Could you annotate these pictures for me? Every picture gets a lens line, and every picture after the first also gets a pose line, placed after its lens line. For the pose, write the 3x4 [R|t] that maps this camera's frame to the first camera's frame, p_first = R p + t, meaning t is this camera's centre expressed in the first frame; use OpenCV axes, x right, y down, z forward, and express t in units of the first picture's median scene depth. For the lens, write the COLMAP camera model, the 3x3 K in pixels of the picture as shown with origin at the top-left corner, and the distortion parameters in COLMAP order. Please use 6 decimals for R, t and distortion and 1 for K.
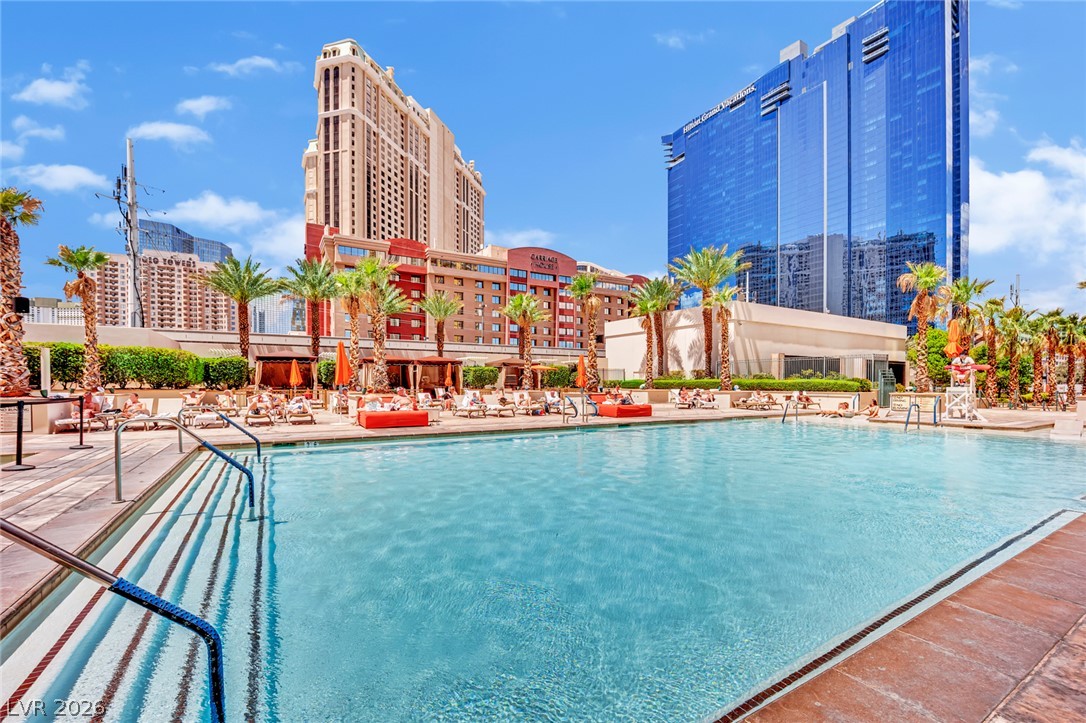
lens RADIAL K [[480.7, 0, 531.0], [0, 480.7, 395.4], [0, 0, 1]] dist [-0.015830, -0.000391]
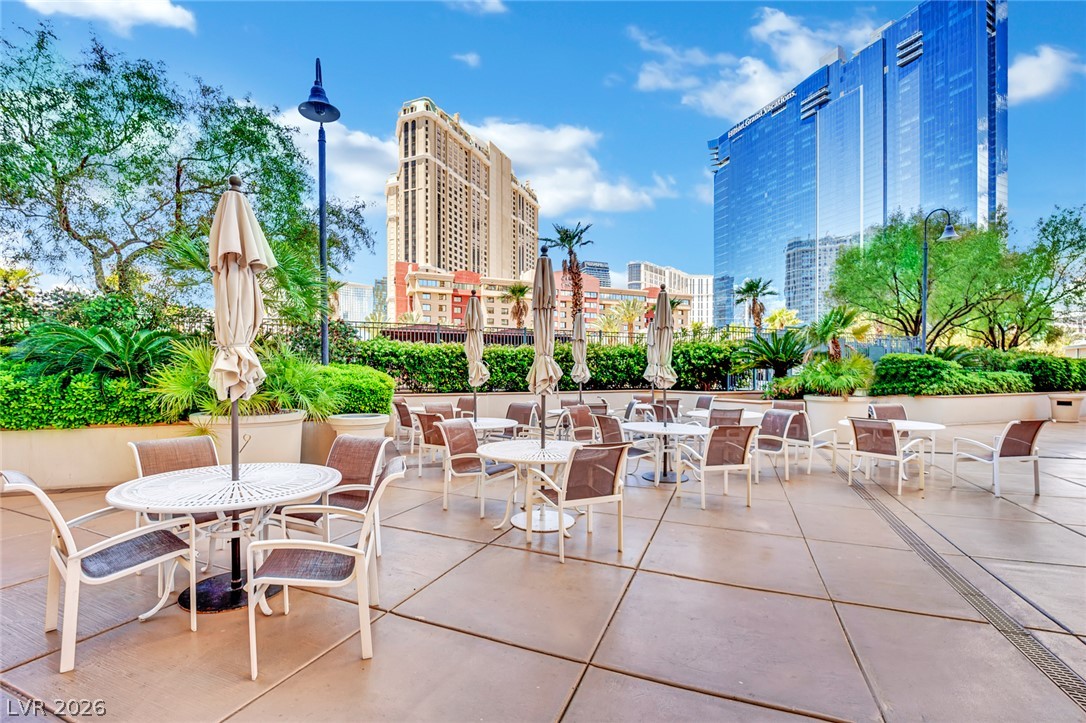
lens RADIAL K [[483.5, 0, 527.7], [0, 483.5, 381.7], [0, 0, 1]] dist [-0.002736, -0.000195]
pose [[0.989721, -0.000667, -0.143009, 0.053034], [-0.001310, 0.999905, -0.013733, 0.002543], [0.143004, 0.013779, 0.989626, -0.159834]]
